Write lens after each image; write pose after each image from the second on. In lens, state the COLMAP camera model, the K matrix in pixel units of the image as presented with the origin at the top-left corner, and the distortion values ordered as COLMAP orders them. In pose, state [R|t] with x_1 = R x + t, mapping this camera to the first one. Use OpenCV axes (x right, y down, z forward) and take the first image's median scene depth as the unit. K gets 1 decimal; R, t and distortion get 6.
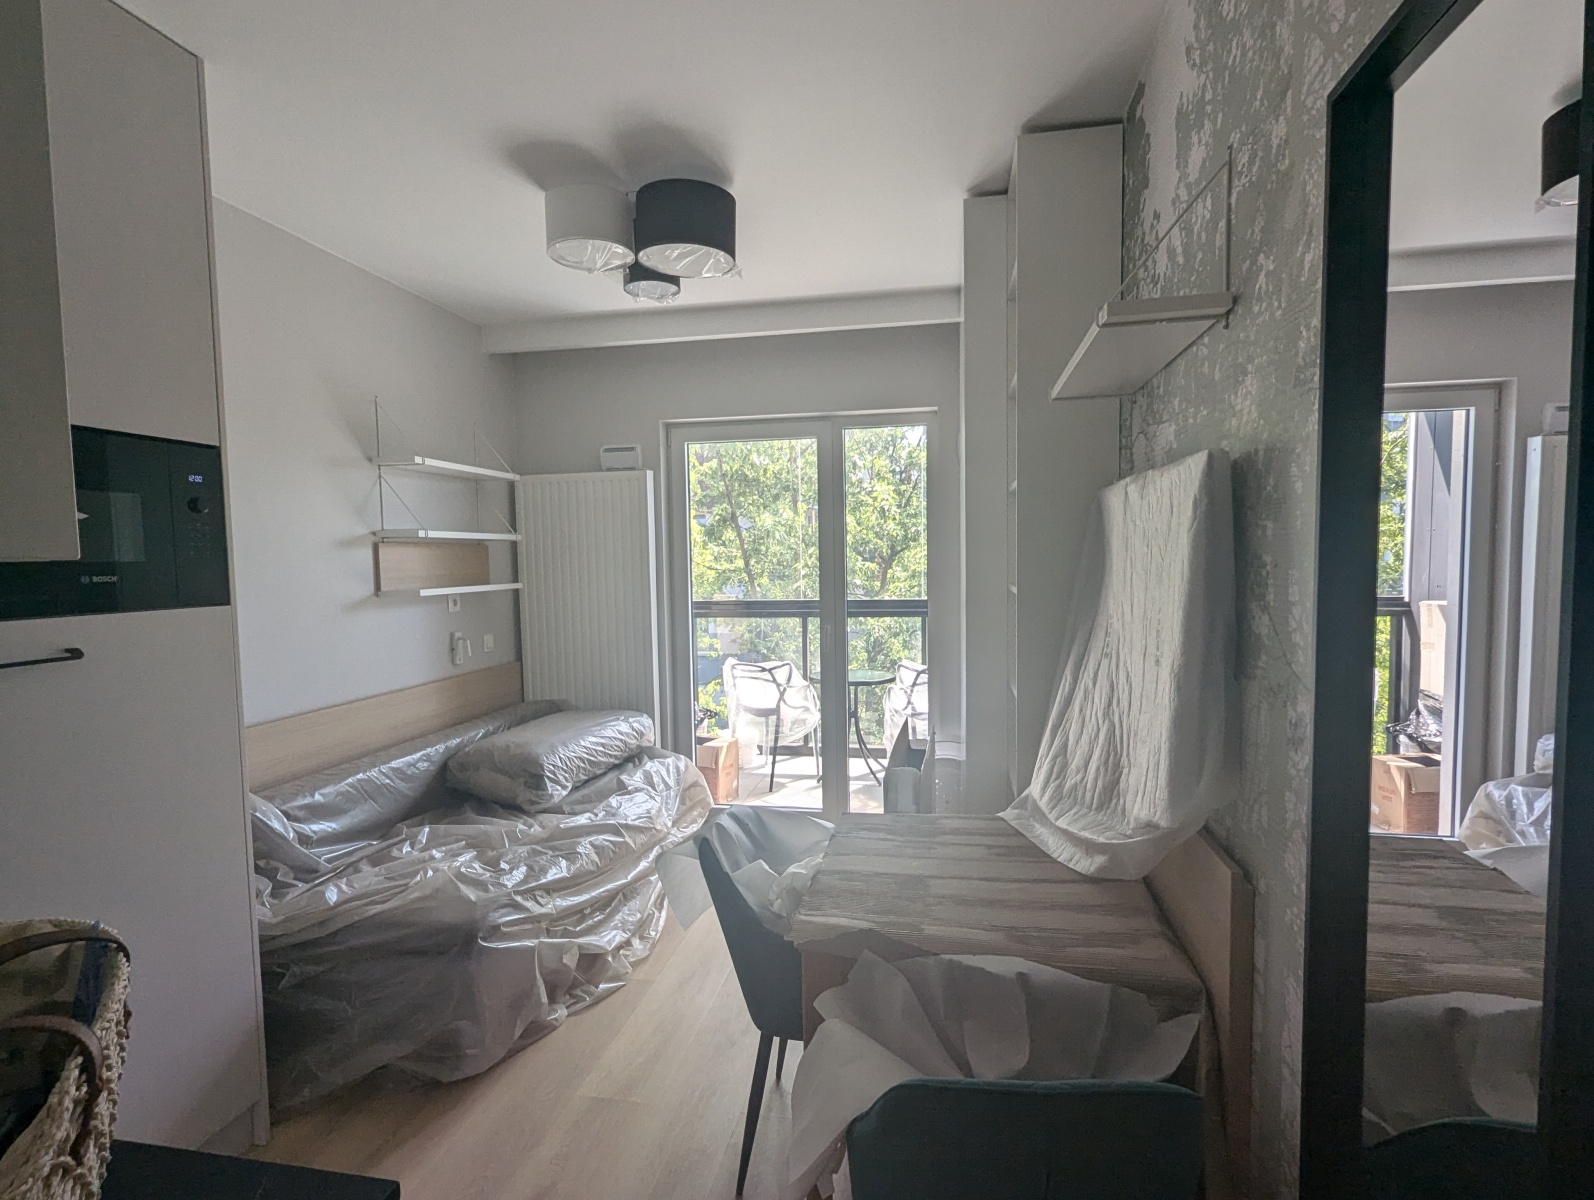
lens RADIAL K [[788.2, 0, 797.0], [0, 788.2, 600.0], [0, 0, 1]] dist [-0.000274, 0.000039]
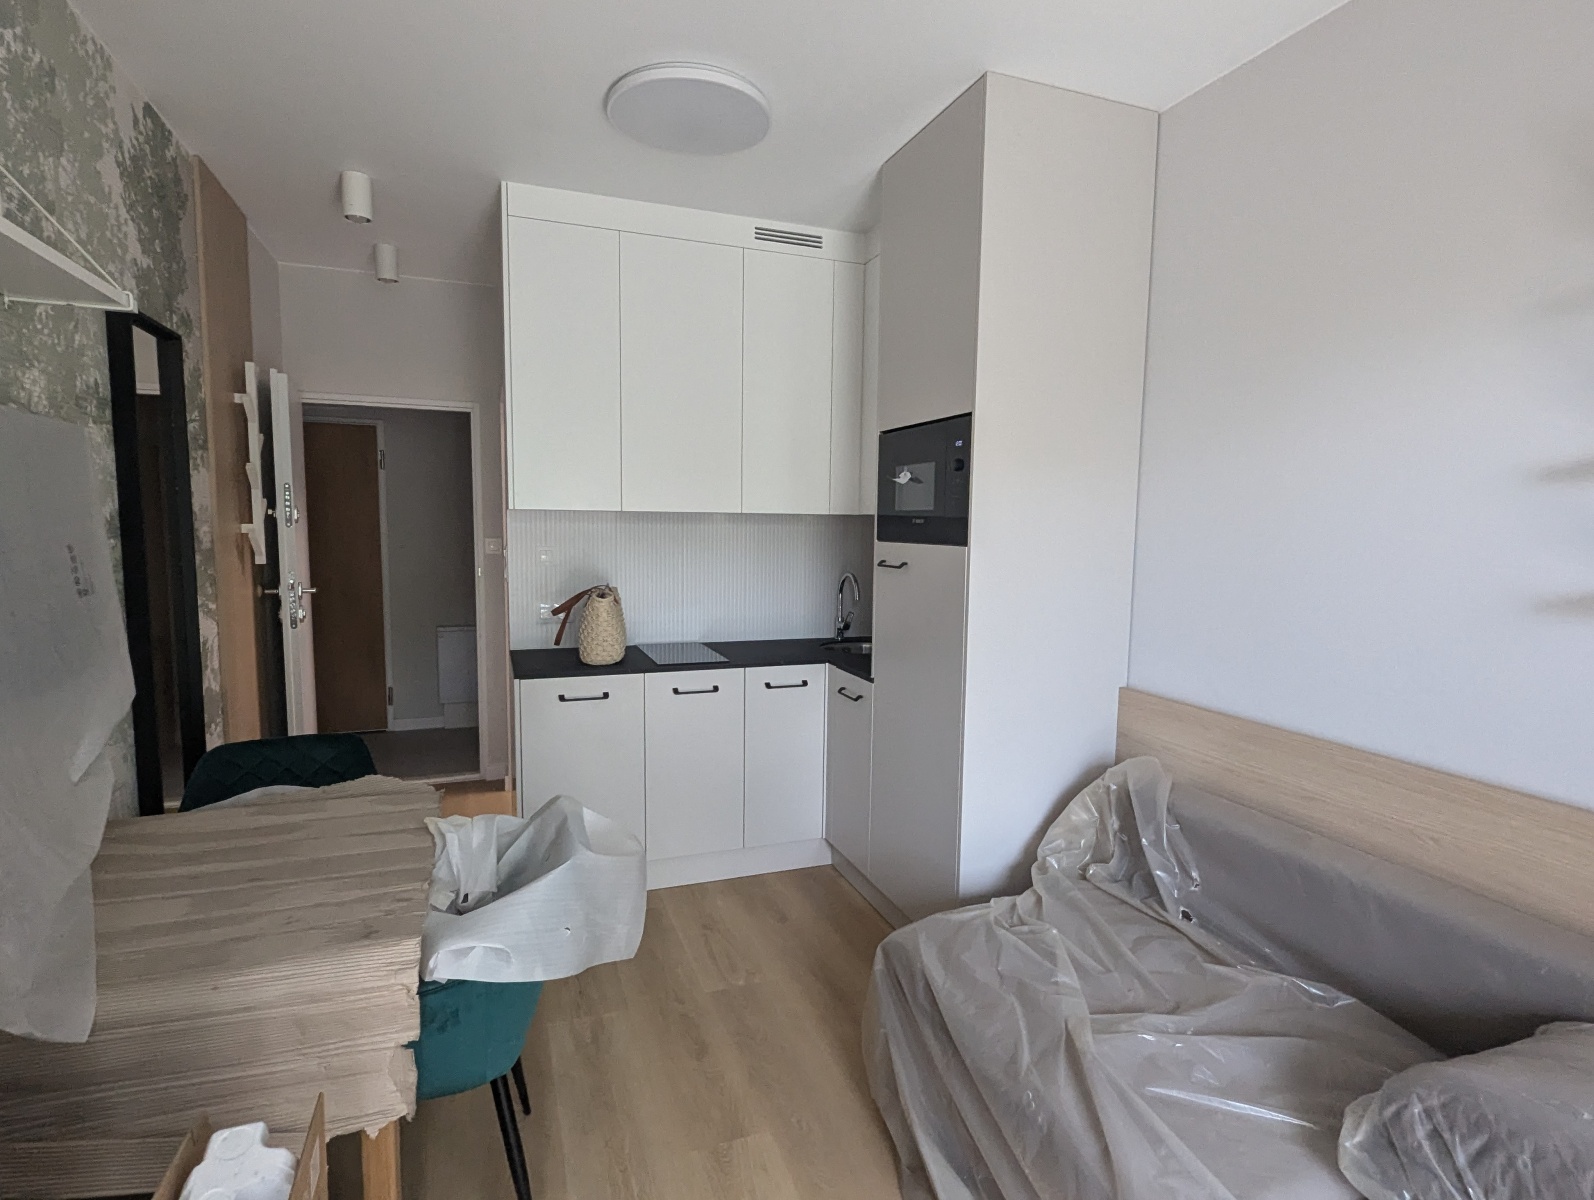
lens RADIAL K [[788.2, 0, 797.0], [0, 788.2, 600.0], [0, 0, 1]] dist [-0.000274, 0.000039]
pose [[-0.849179, 0.058433, -0.524863, 0.131062], [-0.028536, 0.987331, 0.156087, -0.094253], [0.527334, 0.147523, -0.836753, 1.917607]]
